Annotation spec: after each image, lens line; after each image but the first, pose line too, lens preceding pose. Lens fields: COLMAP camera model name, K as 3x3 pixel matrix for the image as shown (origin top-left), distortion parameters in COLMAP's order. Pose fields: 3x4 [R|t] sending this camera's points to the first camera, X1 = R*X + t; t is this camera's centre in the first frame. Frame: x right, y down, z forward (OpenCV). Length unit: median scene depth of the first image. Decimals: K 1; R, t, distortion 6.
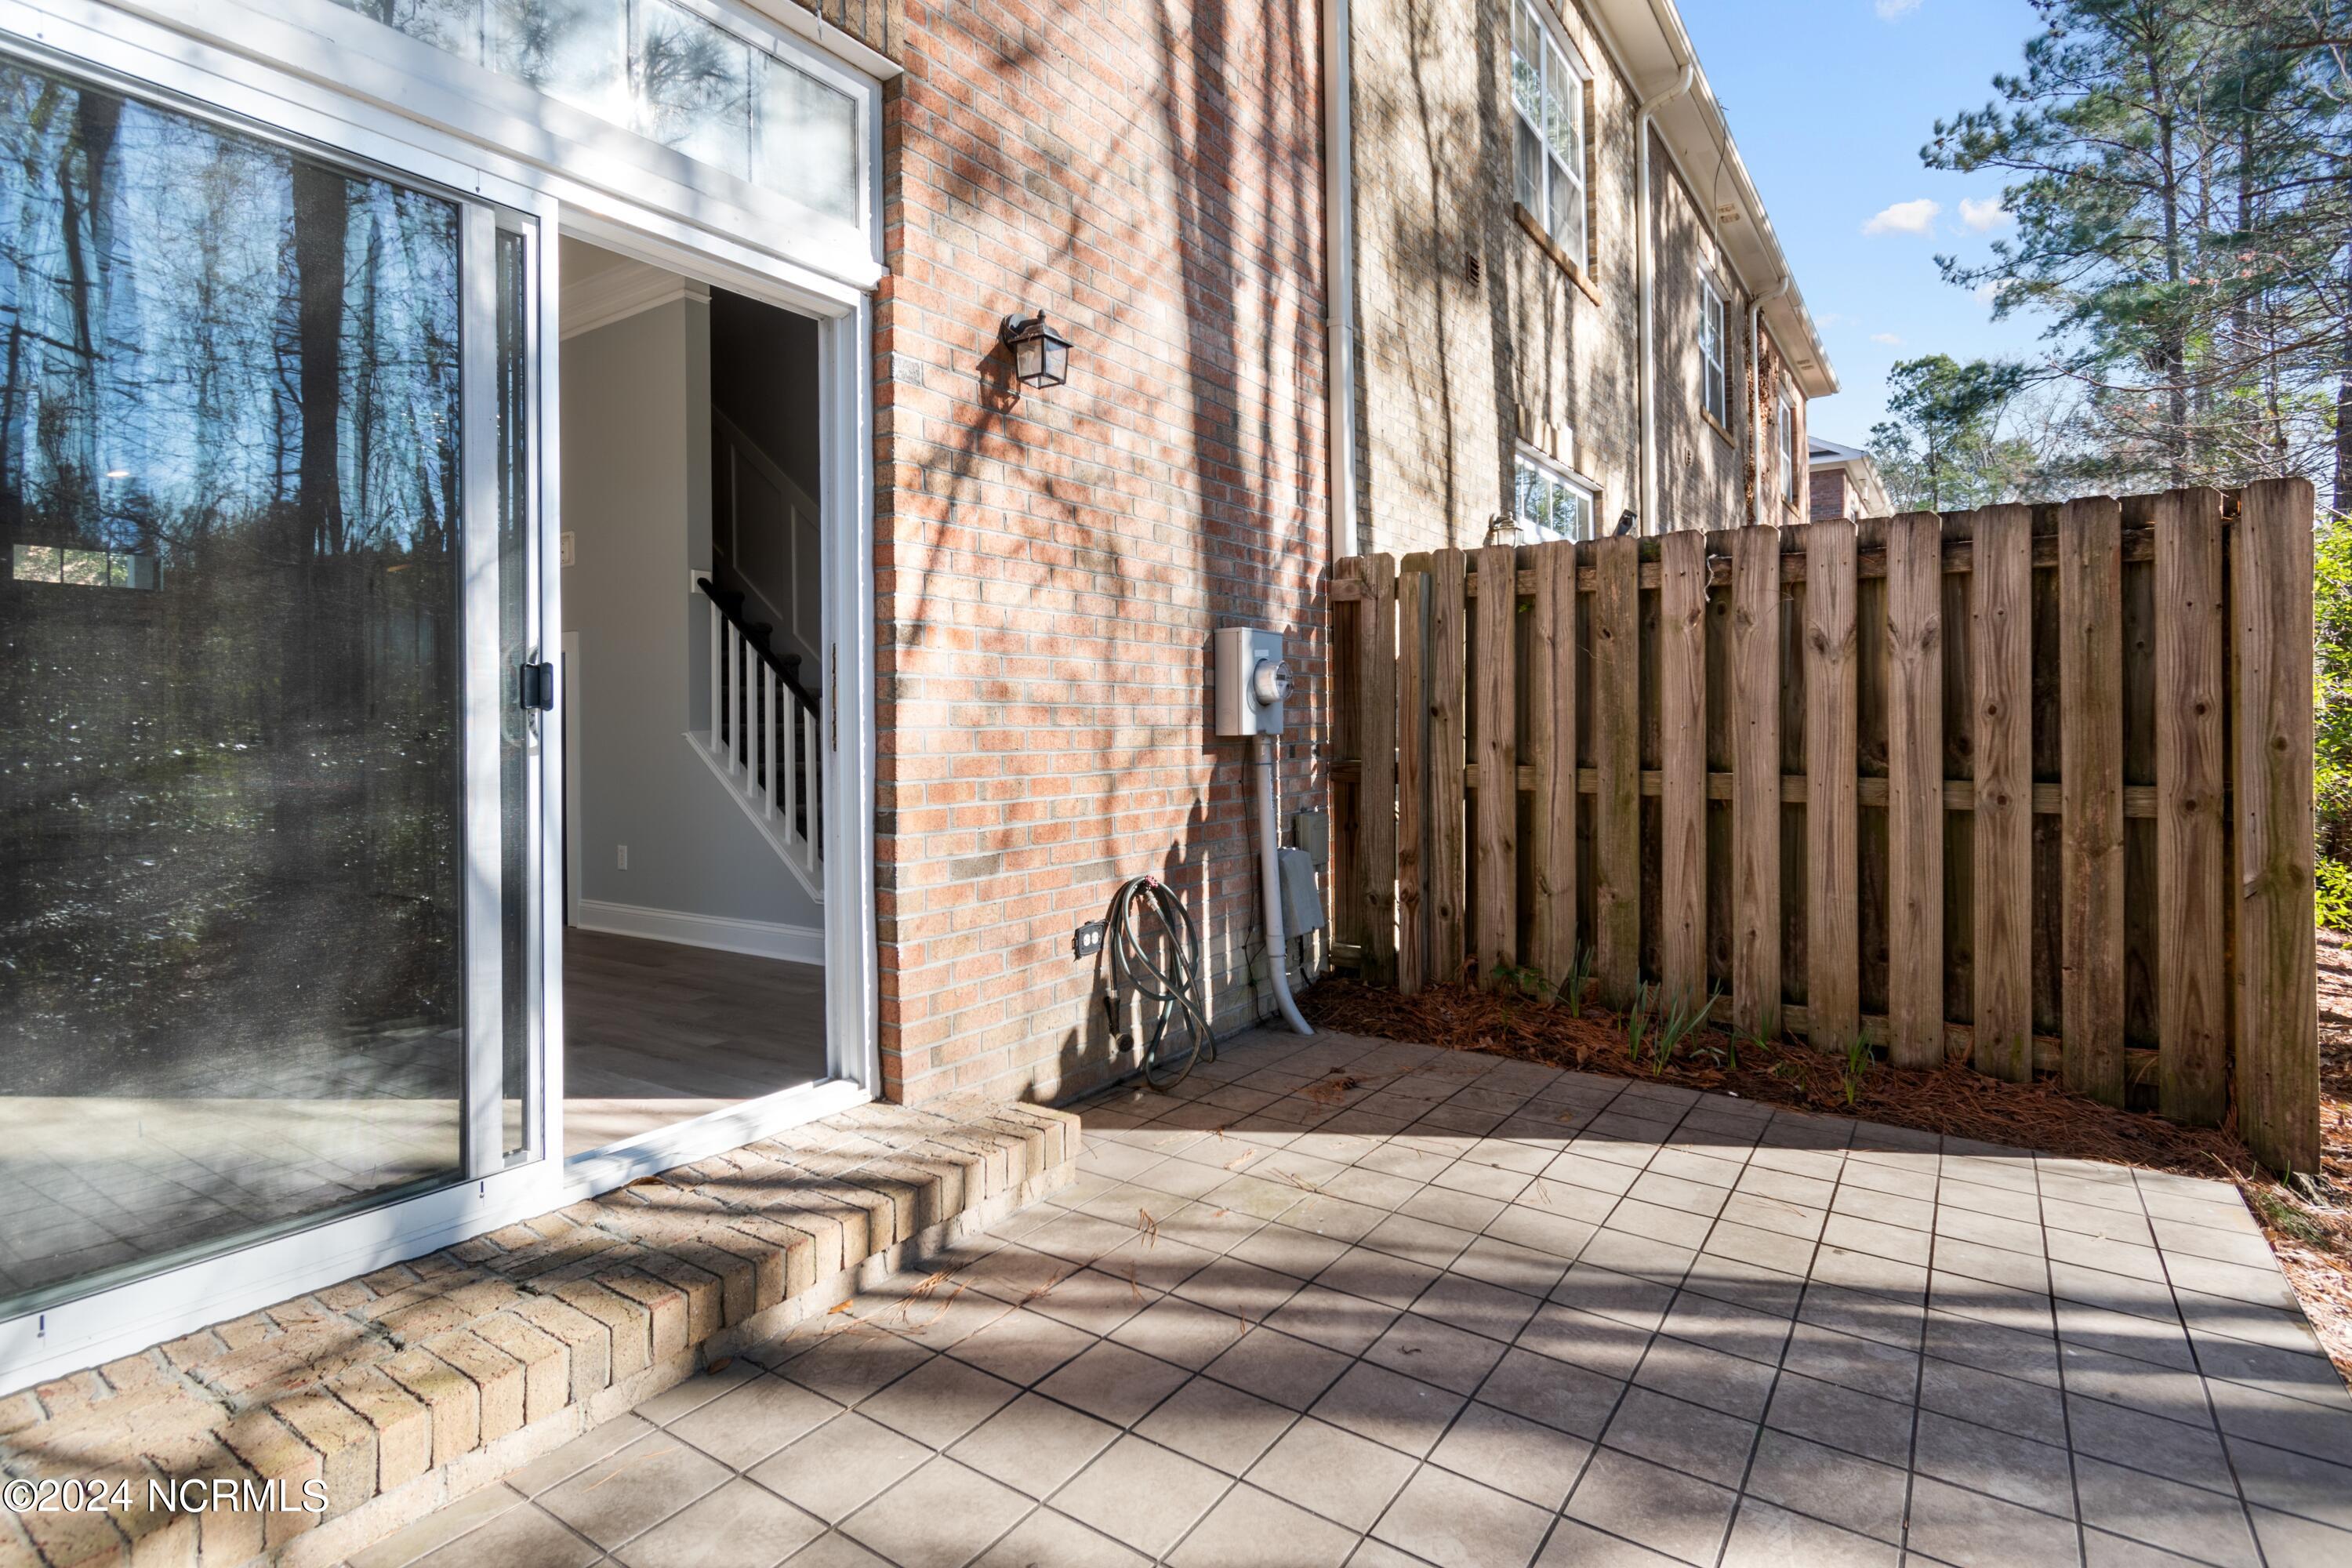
lens RADIAL K [[1169.6, 0, 1158.3], [0, 1169.6, 759.8], [0, 0, 1]] dist [-0.002121, -0.001327]
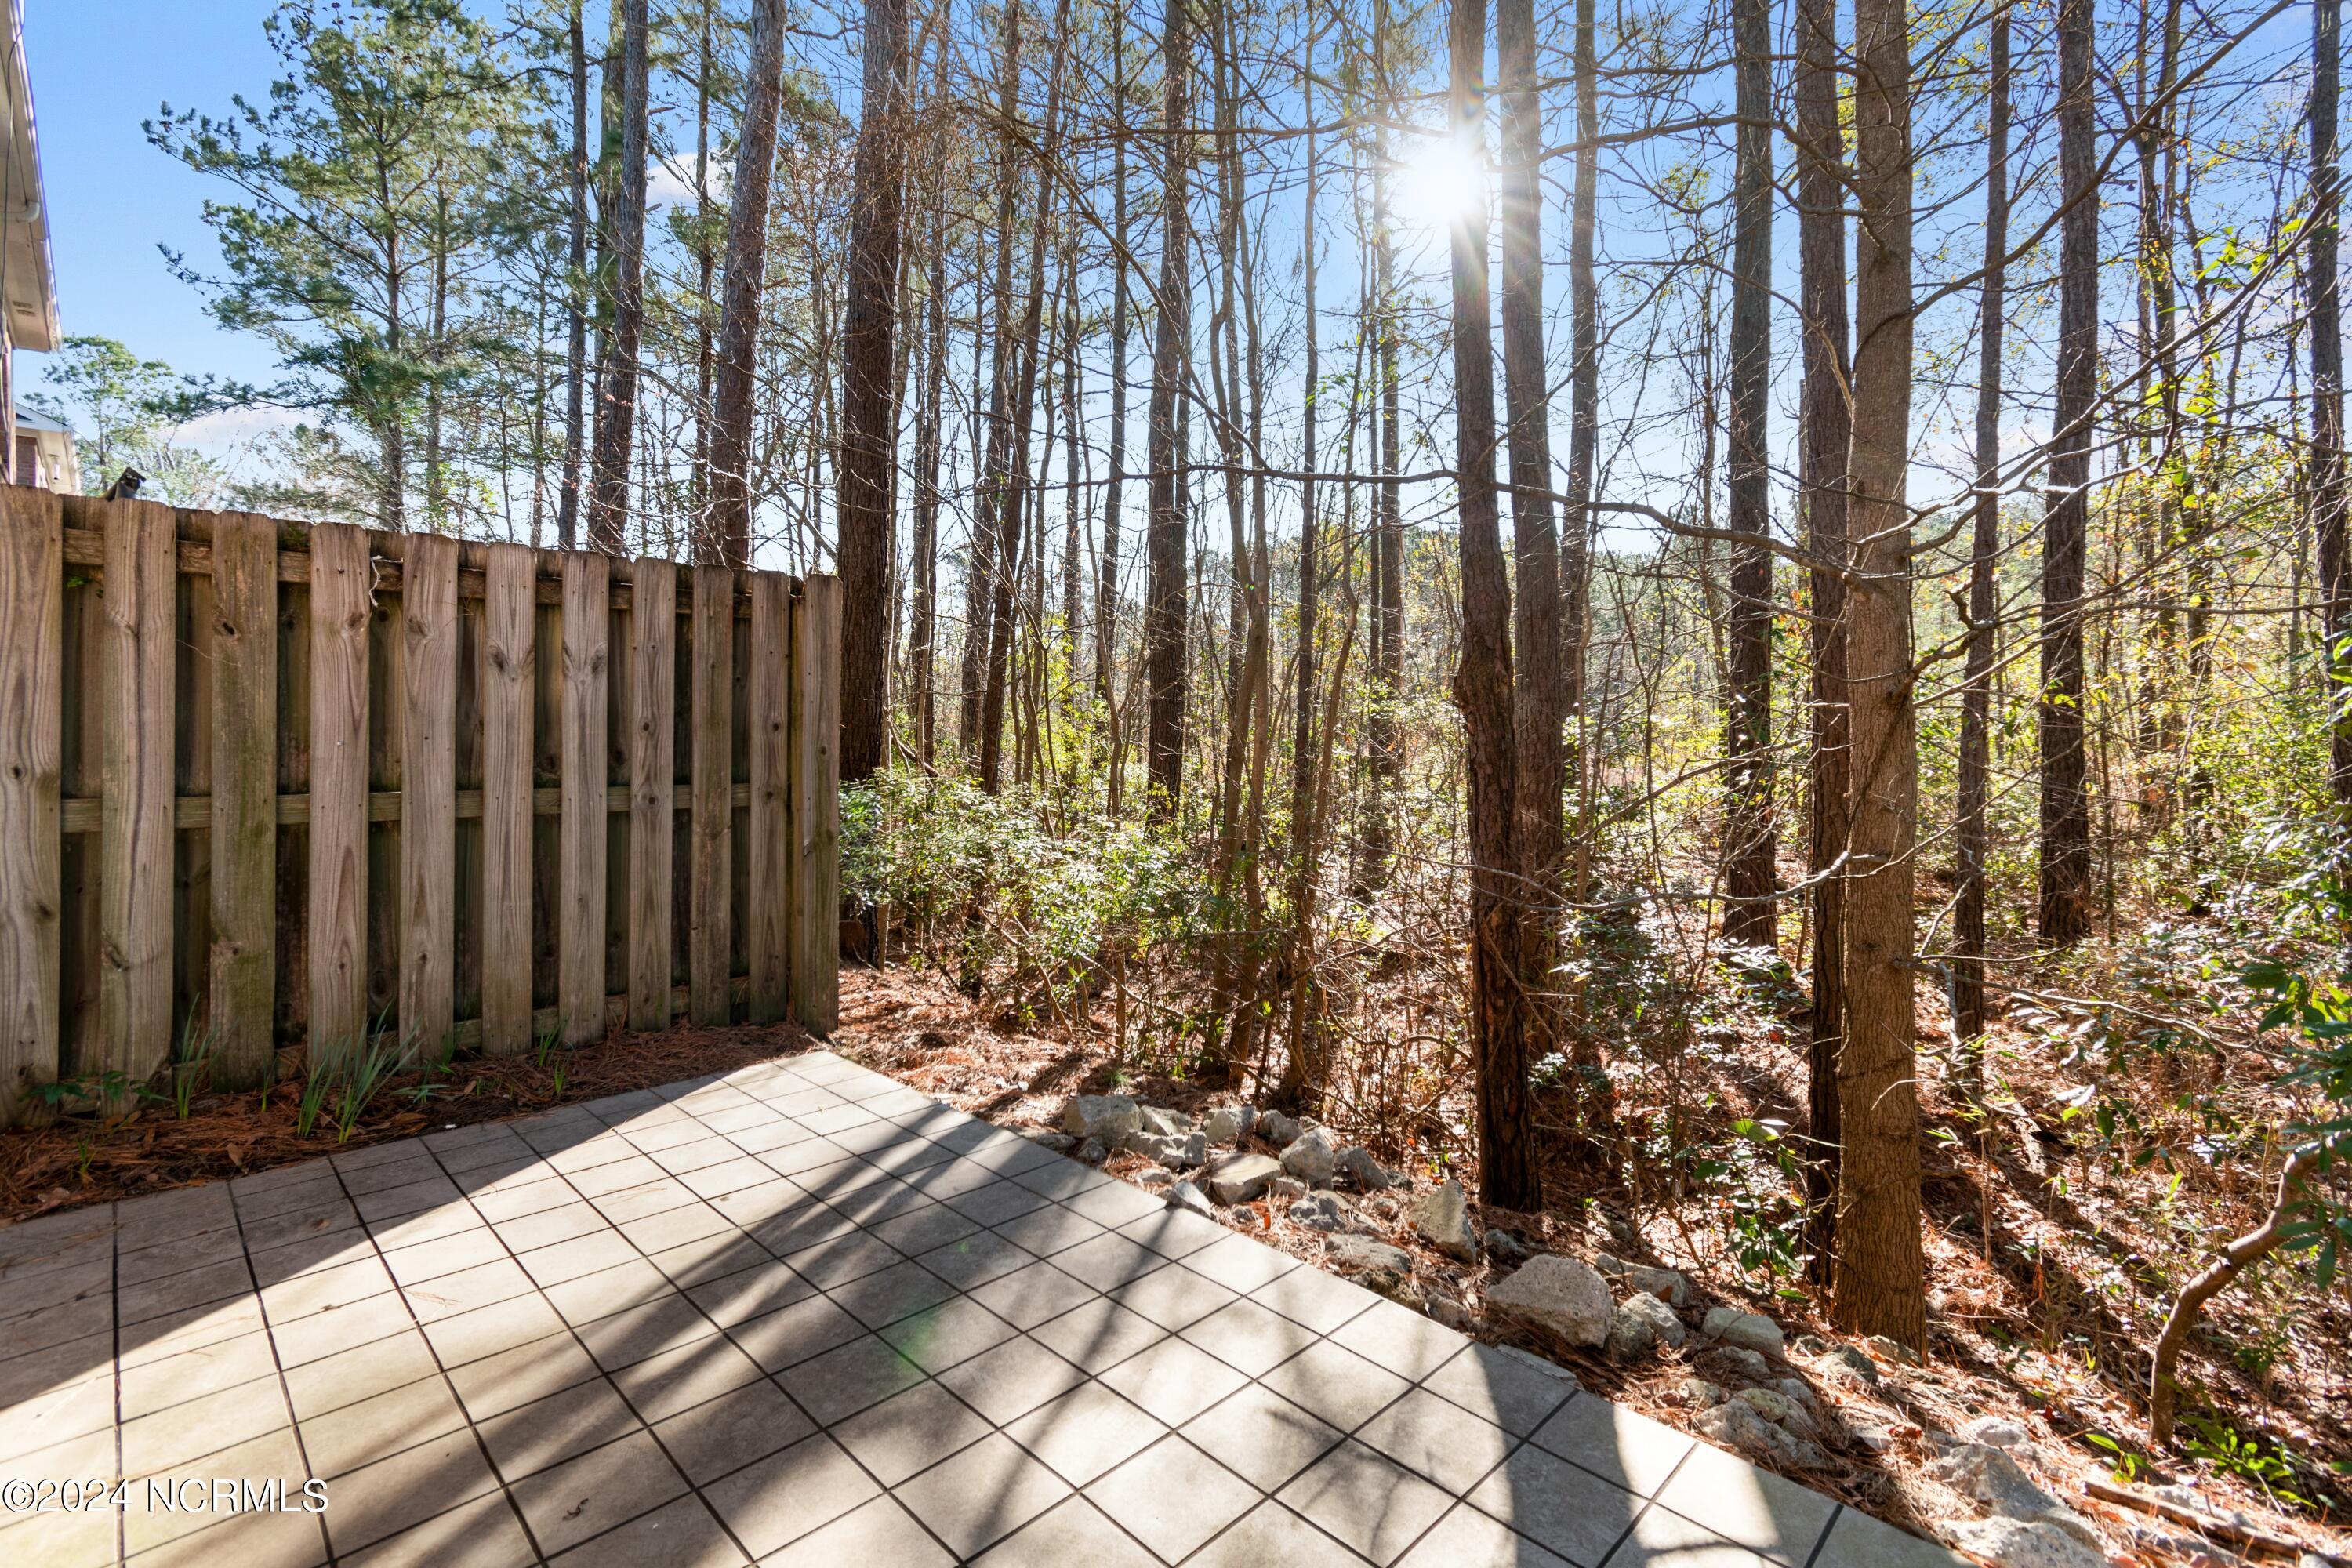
lens RADIAL K [[1055.0, 0, 1168.1], [0, 1055.0, 750.1], [0, 0, 1]] dist [0.021279, -0.000128]
pose [[0.215913, -0.017617, 0.976254, -0.223163], [0.032872, 0.999402, 0.010764, -0.011676], [-0.975859, 0.029768, 0.216363, 0.223380]]
